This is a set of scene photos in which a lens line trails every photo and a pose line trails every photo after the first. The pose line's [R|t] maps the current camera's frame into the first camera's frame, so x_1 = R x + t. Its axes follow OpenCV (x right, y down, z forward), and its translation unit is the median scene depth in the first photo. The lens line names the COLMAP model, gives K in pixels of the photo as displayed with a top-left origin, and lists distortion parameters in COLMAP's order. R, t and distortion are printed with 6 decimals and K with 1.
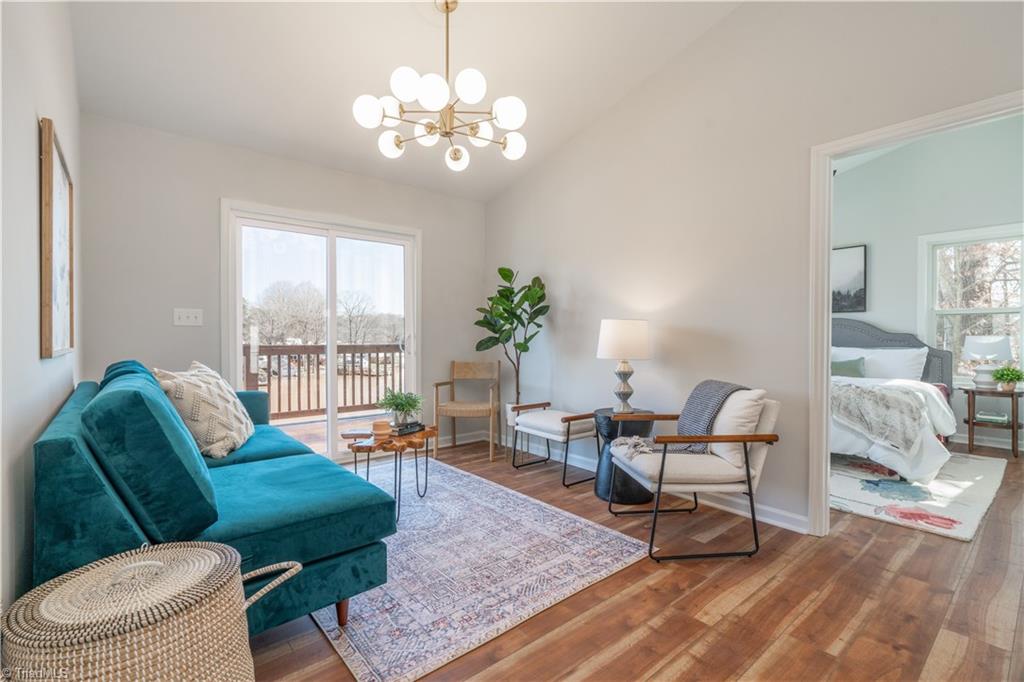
lens RADIAL K [[464.0, 0, 517.3], [0, 464.0, 338.5], [0, 0, 1]] dist [-0.003208, 0.000977]
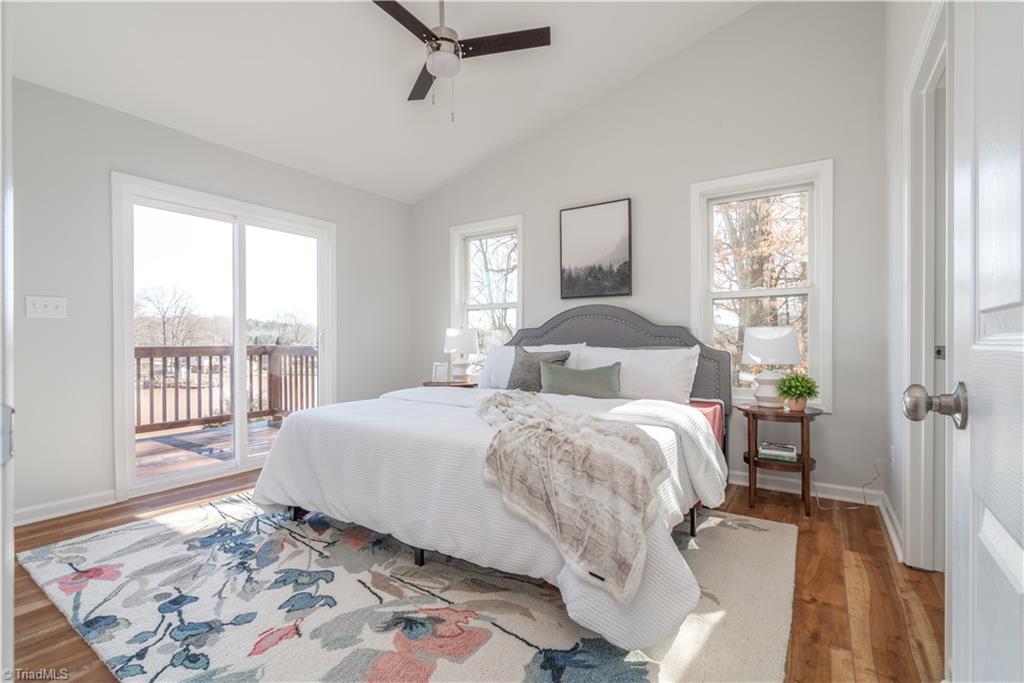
lens RADIAL K [[464.0, 0, 530.8], [0, 464.0, 339.0], [0, 0, 1]] dist [-0.003208, 0.000977]
pose [[0.953349, -0.003903, 0.301845, 0.462444], [0.005916, 0.999966, -0.005757, 0.011508], [-0.301812, 0.007274, 0.953340, 0.447507]]
